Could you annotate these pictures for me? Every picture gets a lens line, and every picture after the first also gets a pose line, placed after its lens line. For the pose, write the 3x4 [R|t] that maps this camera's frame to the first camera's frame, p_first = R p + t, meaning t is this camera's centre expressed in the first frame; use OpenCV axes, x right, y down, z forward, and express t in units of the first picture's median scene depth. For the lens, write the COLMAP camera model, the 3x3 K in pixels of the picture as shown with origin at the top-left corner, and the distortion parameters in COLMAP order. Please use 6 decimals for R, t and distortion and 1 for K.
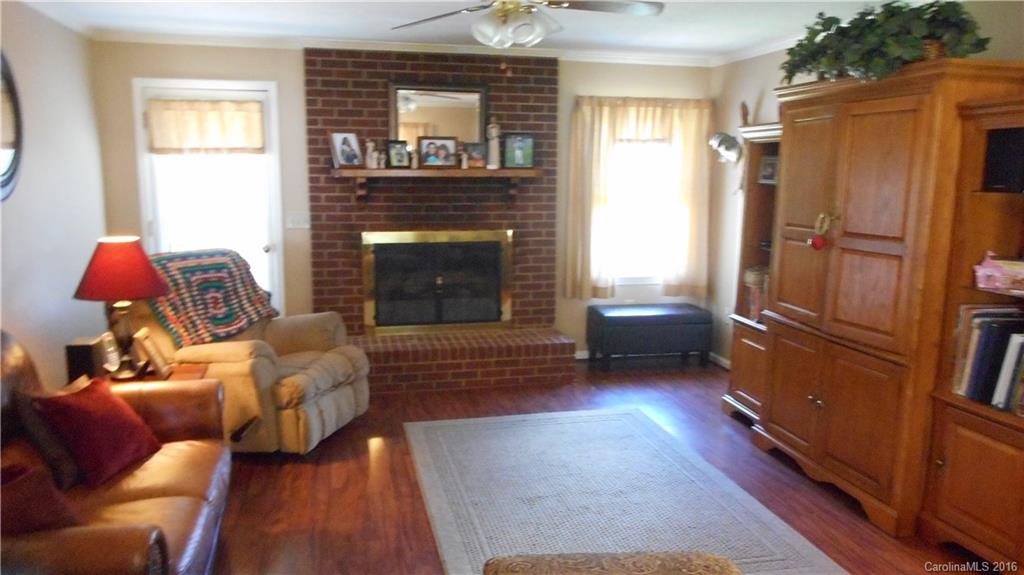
lens RADIAL K [[762.0, 0, 511.2], [0, 762.0, 294.1], [0, 0, 1]] dist [-0.002300, 0.007357]
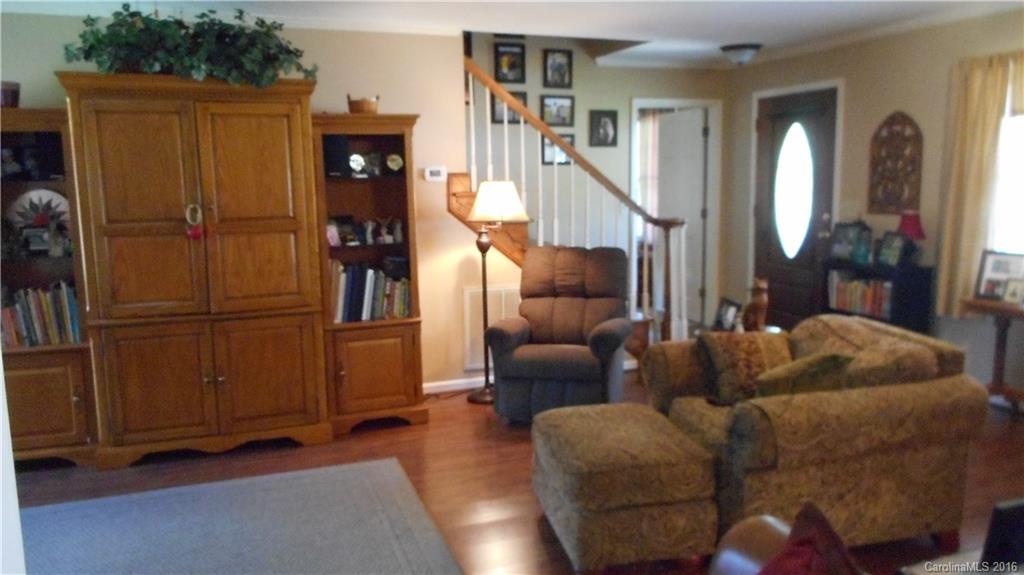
lens RADIAL K [[762.0, 0, 510.6], [0, 762.0, 286.4], [0, 0, 1]] dist [-0.002300, 0.007357]
pose [[-0.118581, -0.157806, 0.980324, -0.760905], [0.164968, 0.970438, 0.176169, -0.119110], [-0.979145, 0.182613, -0.089042, 0.746992]]
